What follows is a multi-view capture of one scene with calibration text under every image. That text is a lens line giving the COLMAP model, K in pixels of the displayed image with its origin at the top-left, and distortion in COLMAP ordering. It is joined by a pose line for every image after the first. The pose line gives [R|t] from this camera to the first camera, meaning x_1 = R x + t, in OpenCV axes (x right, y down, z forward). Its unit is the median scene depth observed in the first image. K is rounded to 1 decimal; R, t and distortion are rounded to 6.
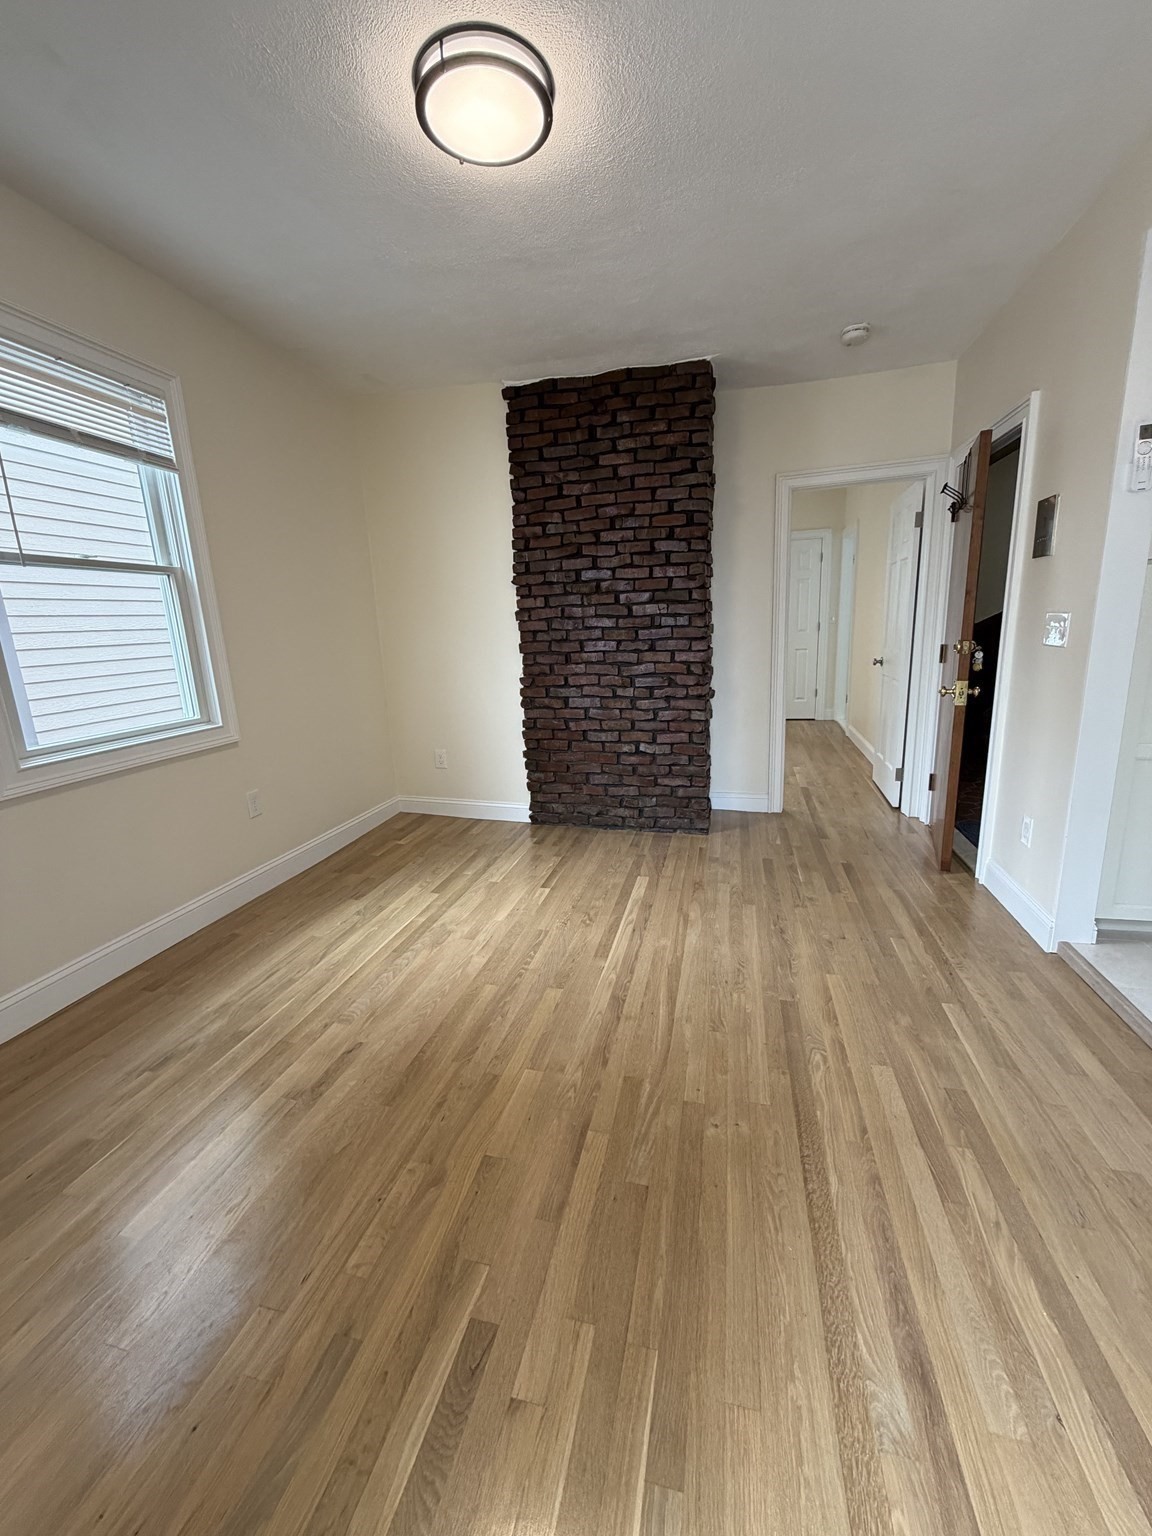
lens RADIAL K [[612.5, 0, 576.2], [0, 612.5, 763.5], [0, 0, 1]] dist [-0.002514, 0.000475]
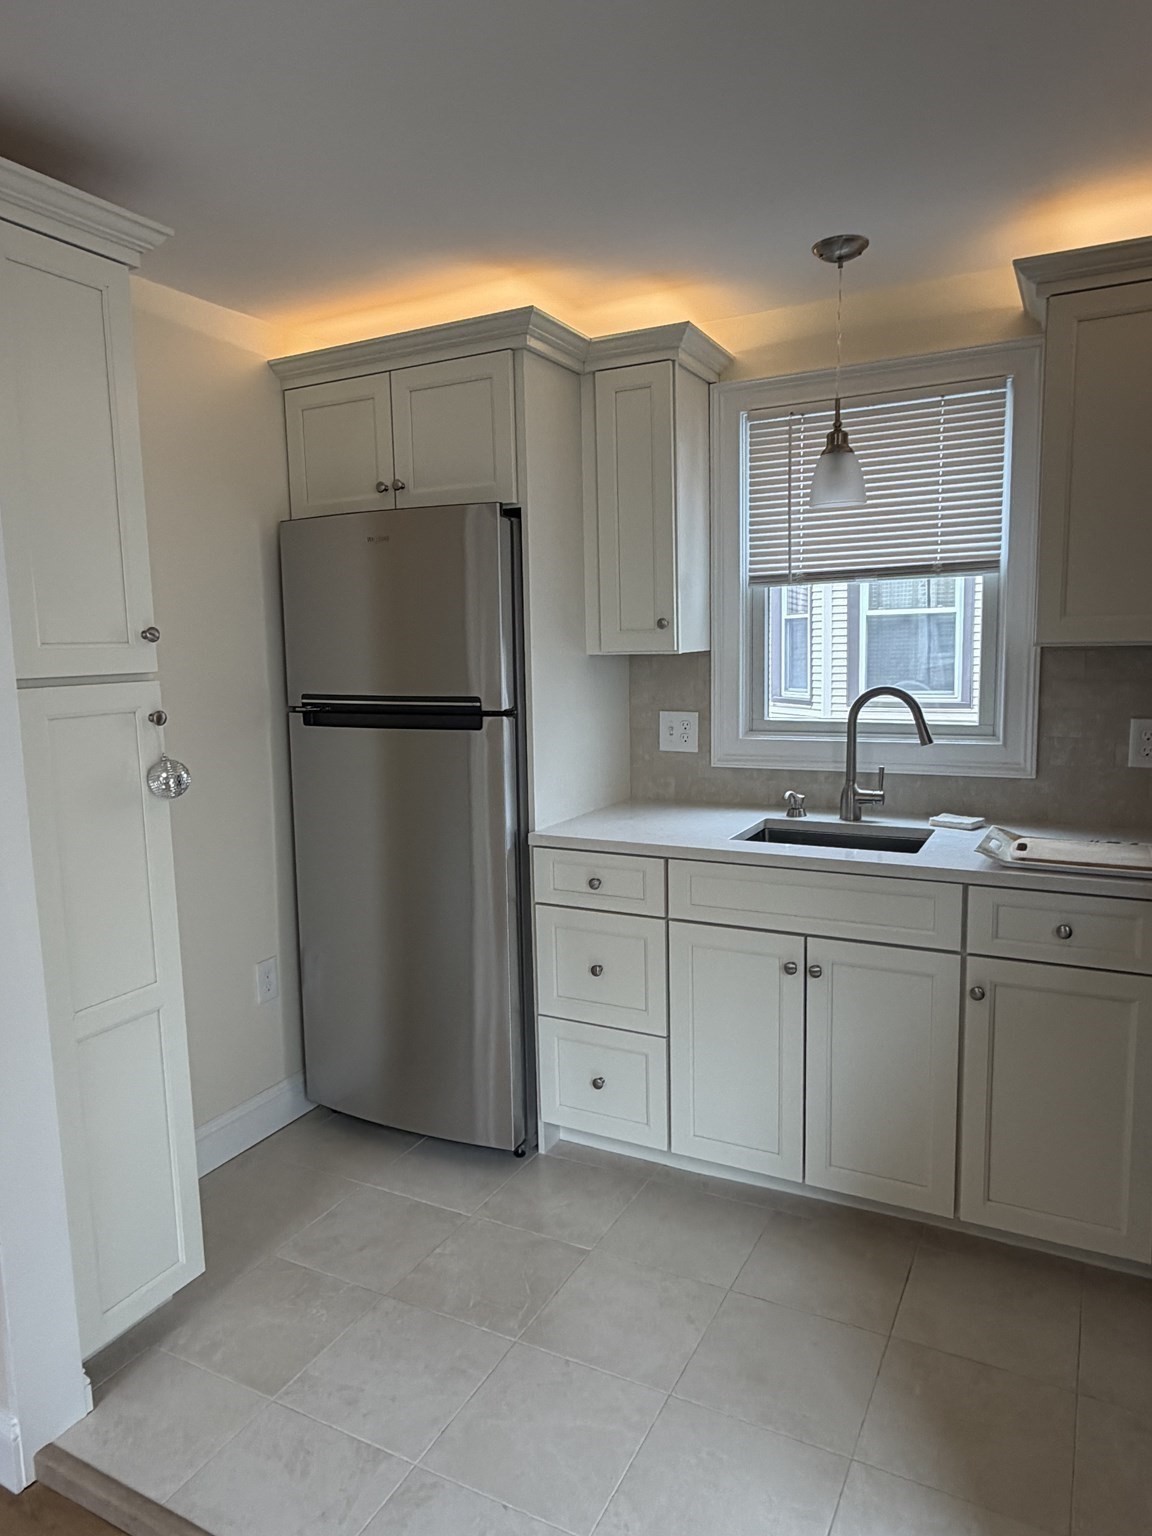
lens RADIAL K [[995.0, 0, 574.1], [0, 995.0, 771.3], [0, 0, 1]] dist [-0.001898, 0.000429]
pose [[0.247509, -0.084773, 0.965170, 0.134615], [0.223494, 0.974295, 0.028261, -0.103181], [-0.942756, 0.208715, 0.260093, 0.203612]]
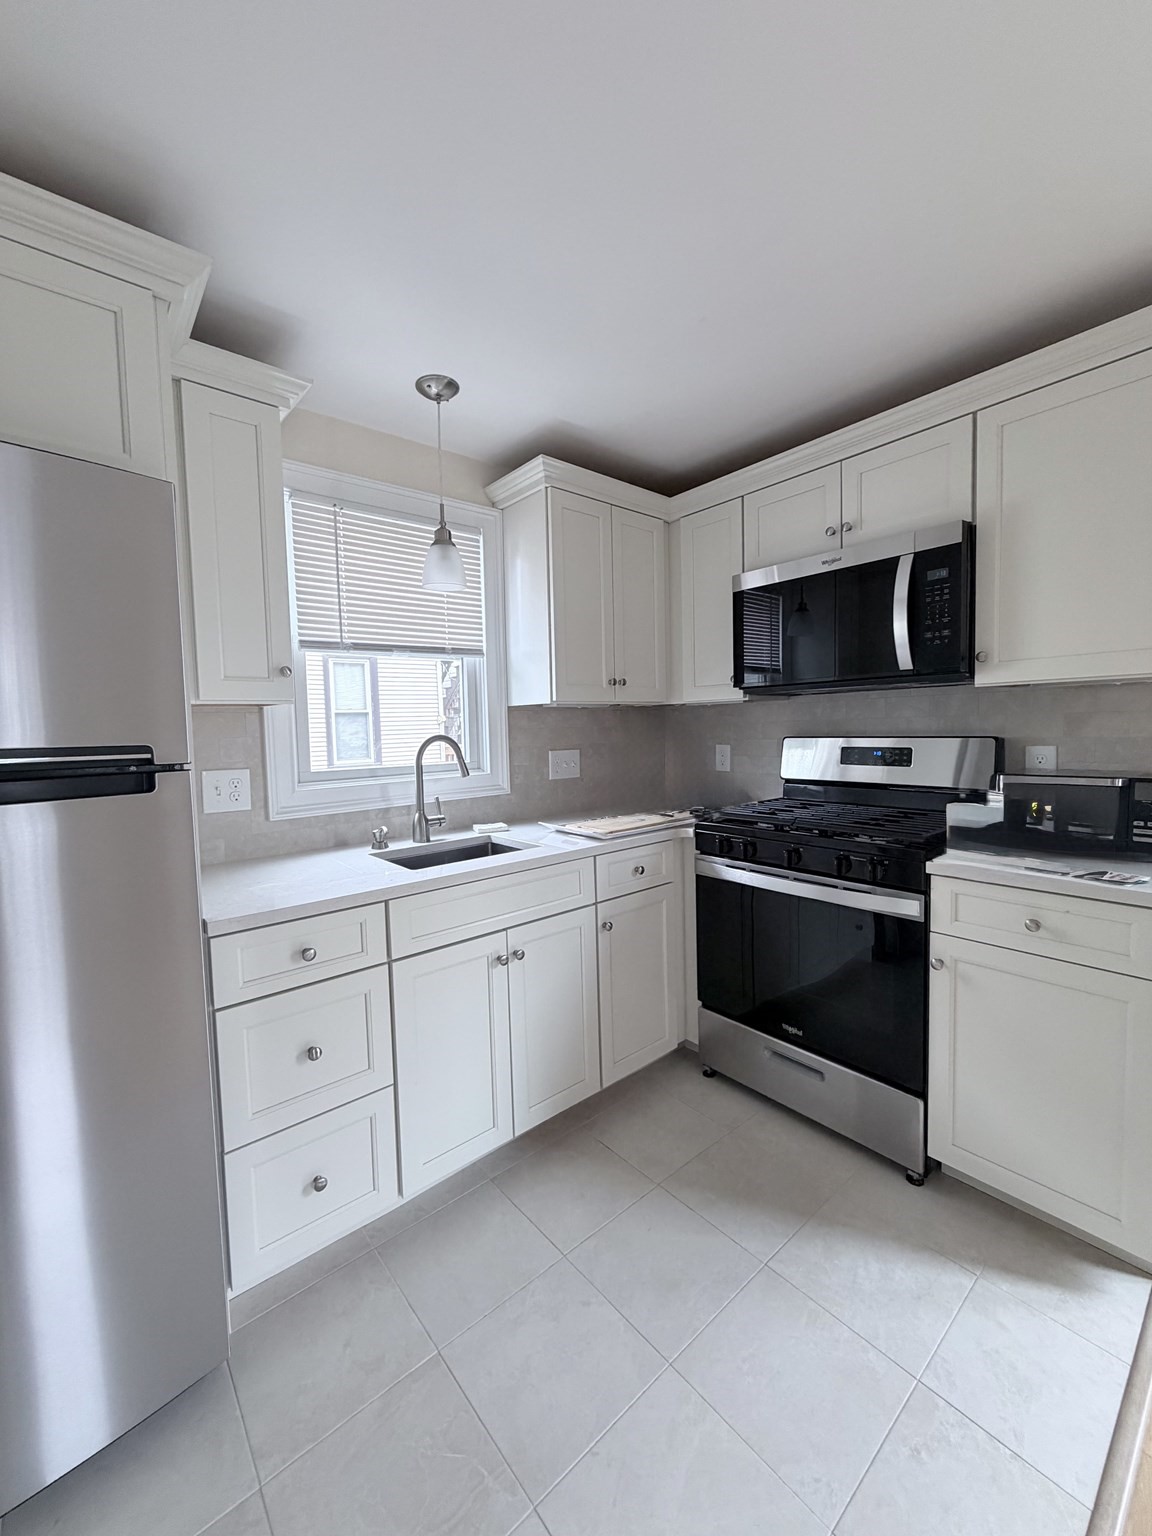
lens RADIAL K [[612.5, 0, 576.2], [0, 612.5, 763.5], [0, 0, 1]] dist [-0.002514, 0.000475]
pose [[-0.805421, 0.036259, 0.591593, 0.474812], [0.196114, 0.958208, 0.208270, -0.167508], [-0.559317, 0.283765, -0.778872, 0.588790]]
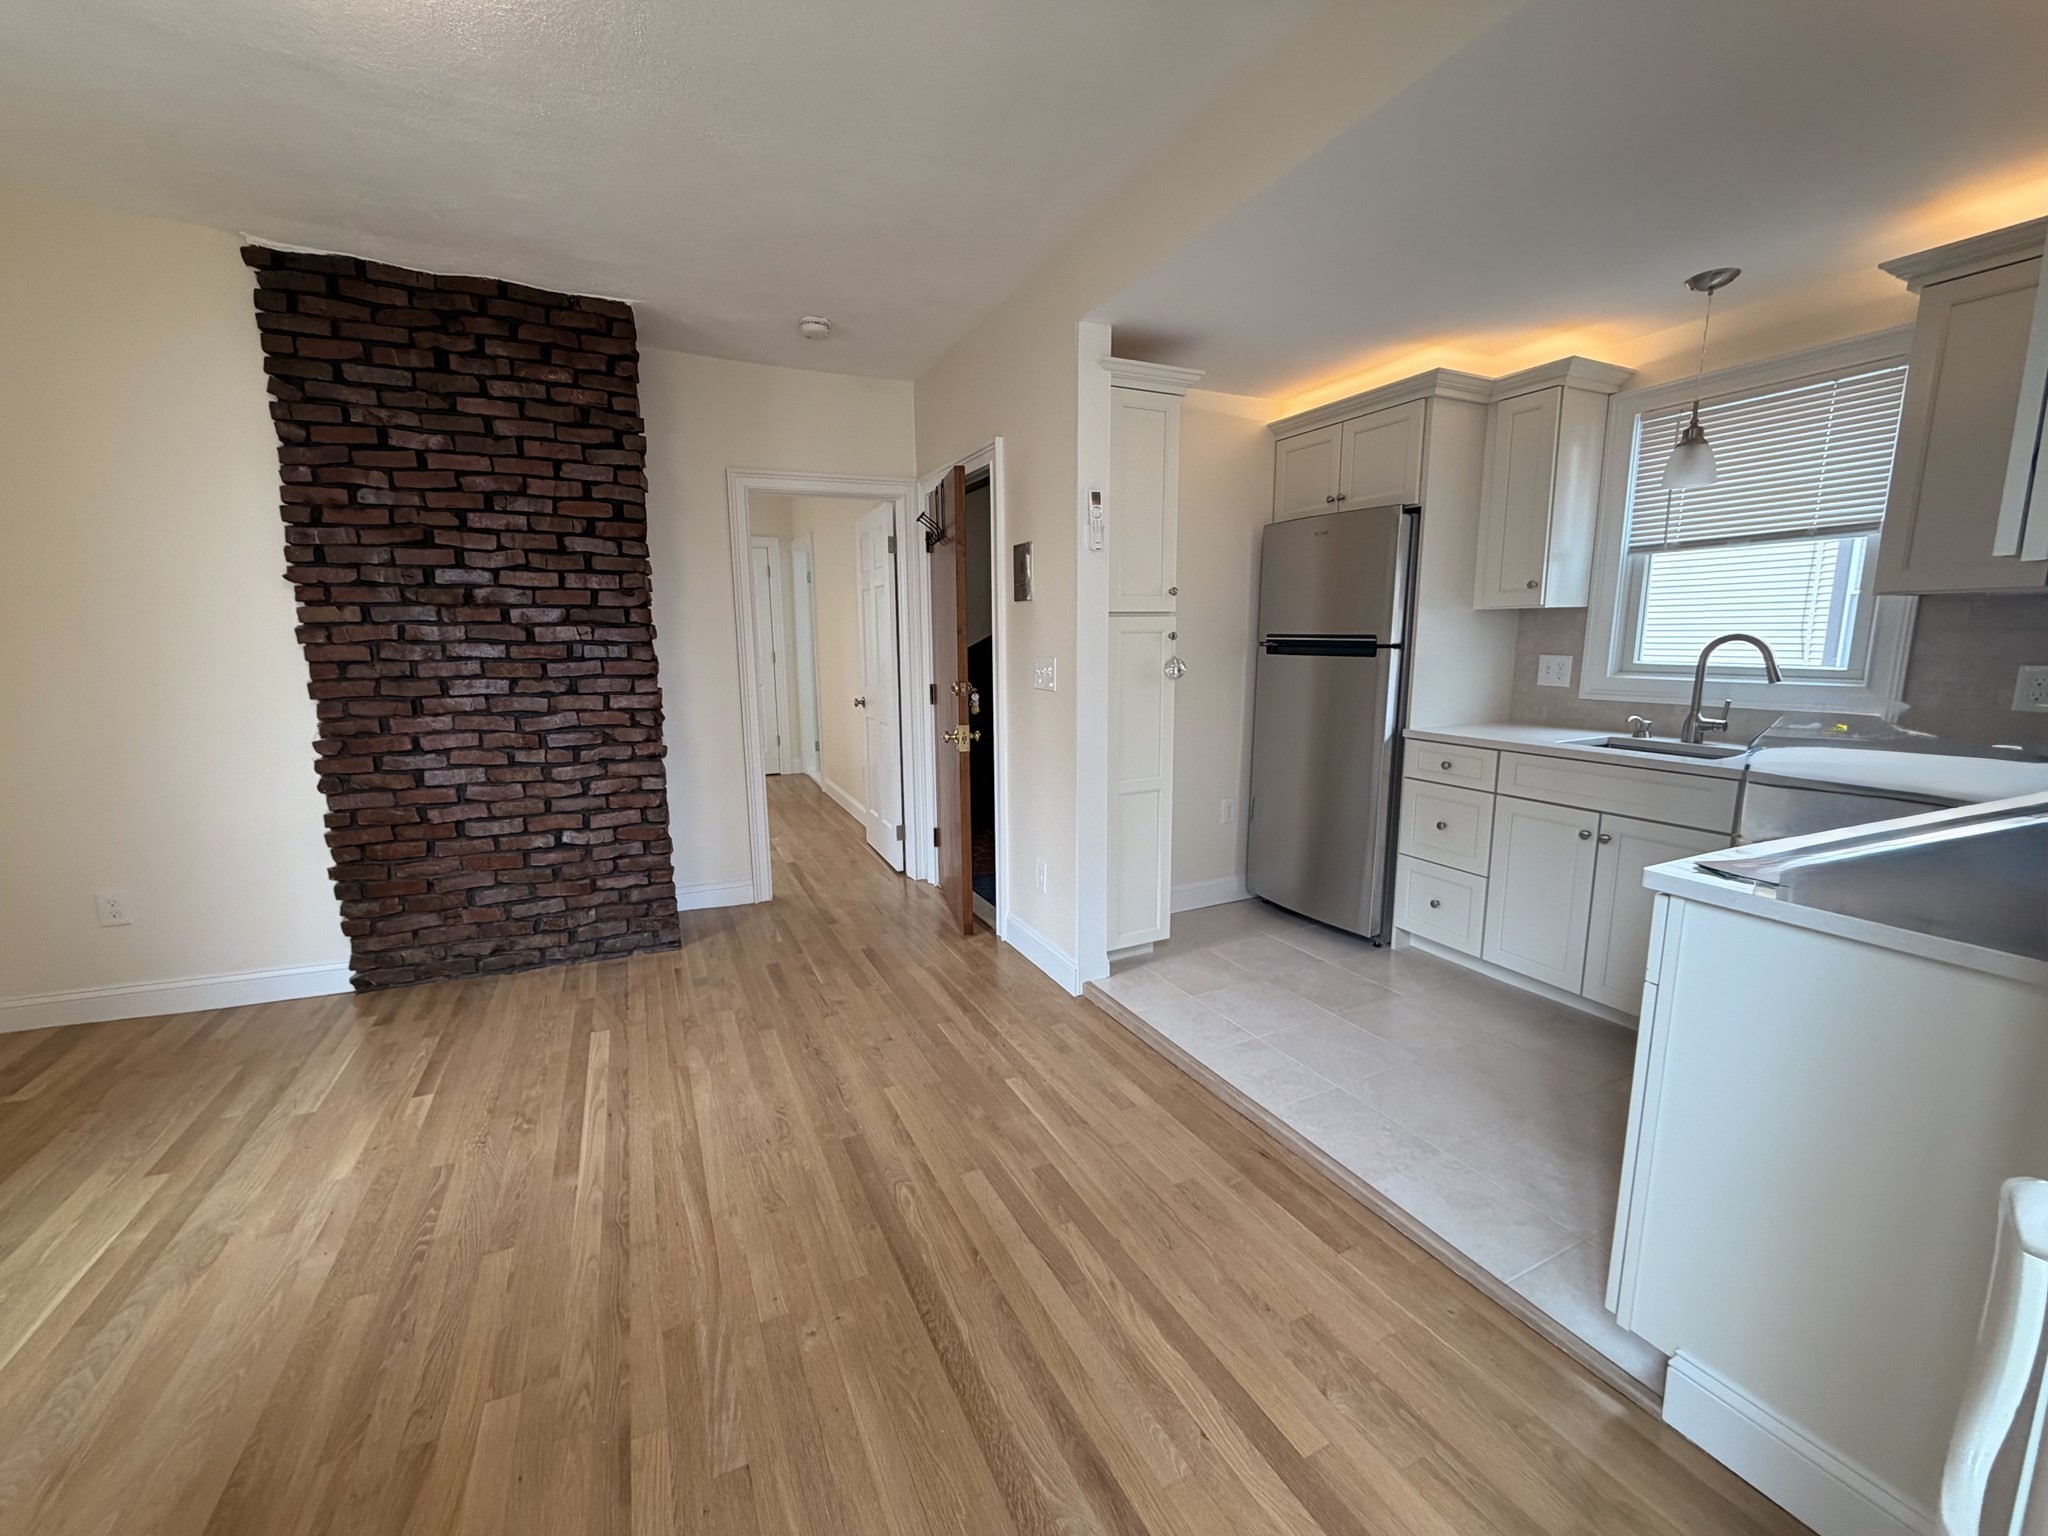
lens RADIAL K [[816.6, 0, 1019.9], [0, 816.6, 768.2], [0, 0, 1]] dist [-0.002514, 0.000475]
pose [[0.771475, -0.066437, 0.632781, -0.074410], [0.115102, 0.992697, -0.036105, -0.013463], [-0.625761, 0.100688, 0.773489, 0.000035]]
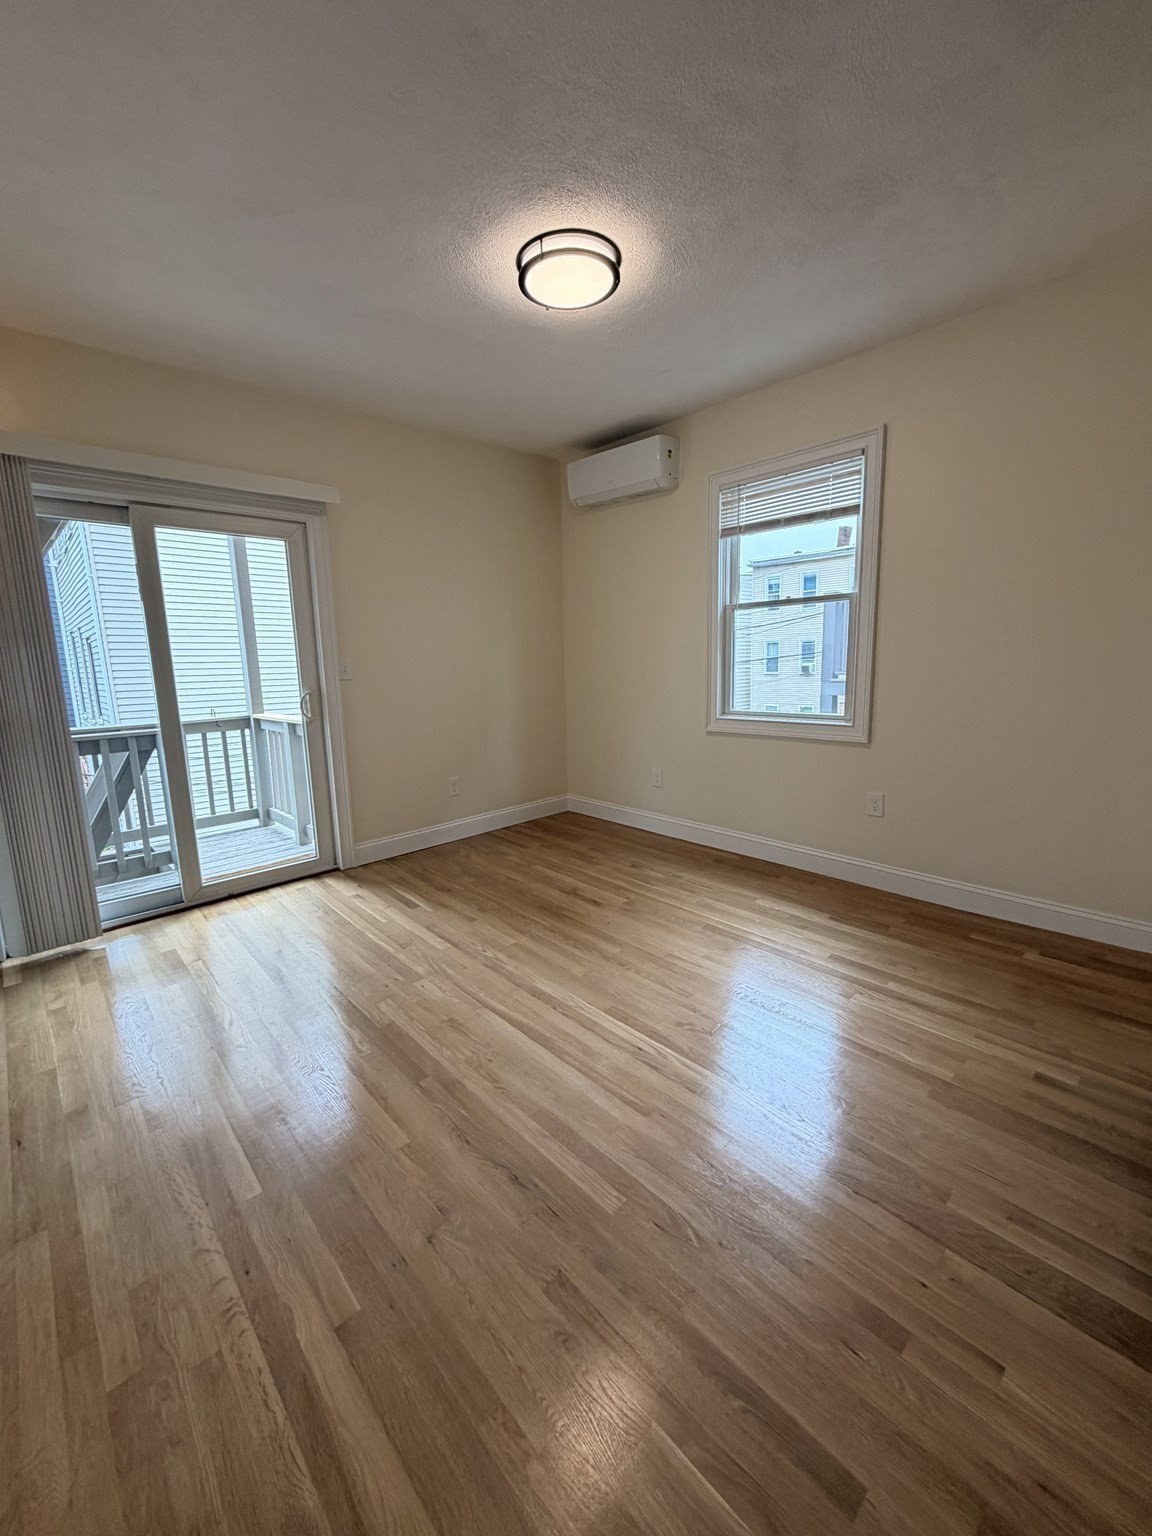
lens RADIAL K [[612.5, 0, 576.2], [0, 612.5, 763.5], [0, 0, 1]] dist [-0.002514, 0.000475]
pose [[-0.542285, 0.196784, -0.816825, 0.537920], [-0.135692, 0.938911, 0.316281, -0.233826], [0.829165, 0.282351, -0.482456, 0.919595]]
